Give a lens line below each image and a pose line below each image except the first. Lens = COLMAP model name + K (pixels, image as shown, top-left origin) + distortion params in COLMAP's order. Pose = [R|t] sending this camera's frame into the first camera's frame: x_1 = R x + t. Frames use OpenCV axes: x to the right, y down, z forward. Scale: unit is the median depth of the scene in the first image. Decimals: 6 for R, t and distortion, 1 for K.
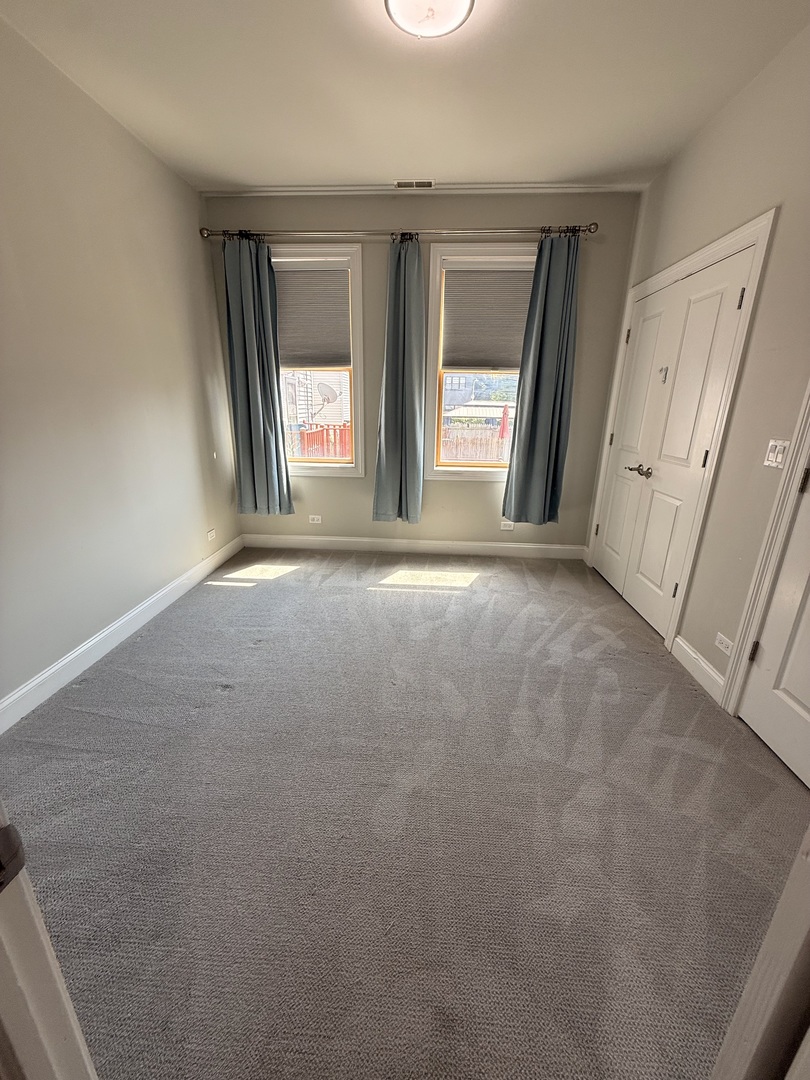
lens RADIAL K [[435.8, 0, 403.6], [0, 435.8, 539.0], [0, 0, 1]] dist [-0.000269, 0.000859]
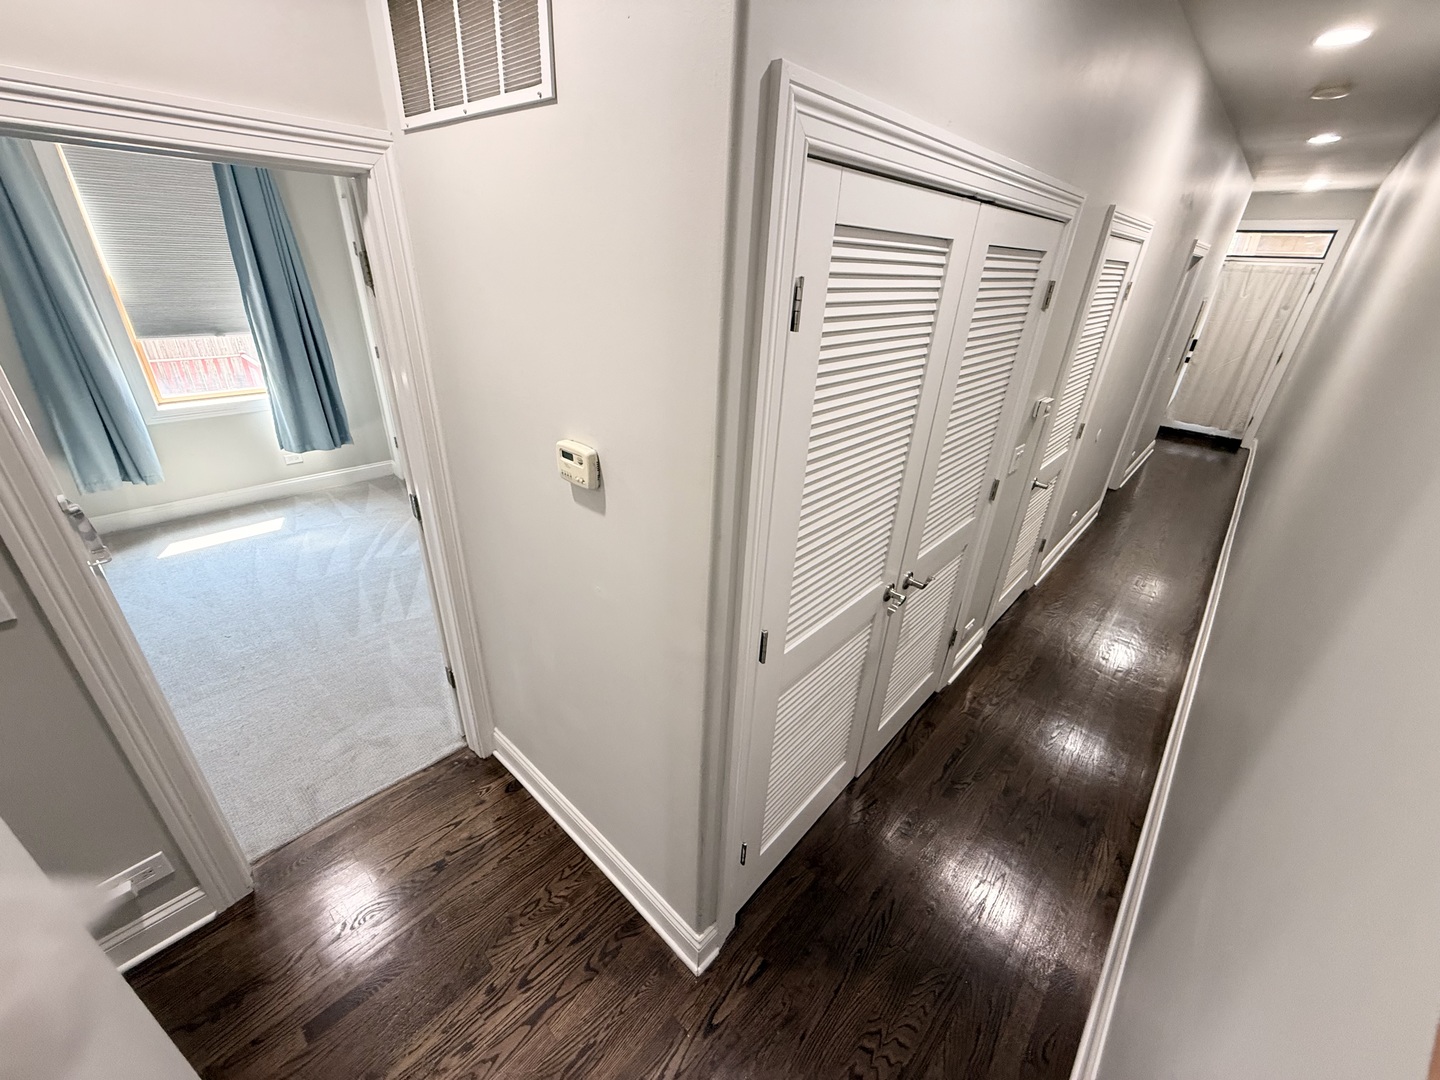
lens RADIAL K [[581.0, 0, 715.8], [0, 581.0, 541.4], [0, 0, 1]] dist [-0.000269, 0.000859]
pose [[0.636467, -0.332223, 0.696088, -0.107858], [0.205837, 0.942912, 0.261818, -0.004557], [-0.743331, -0.023358, 0.668516, -0.496055]]
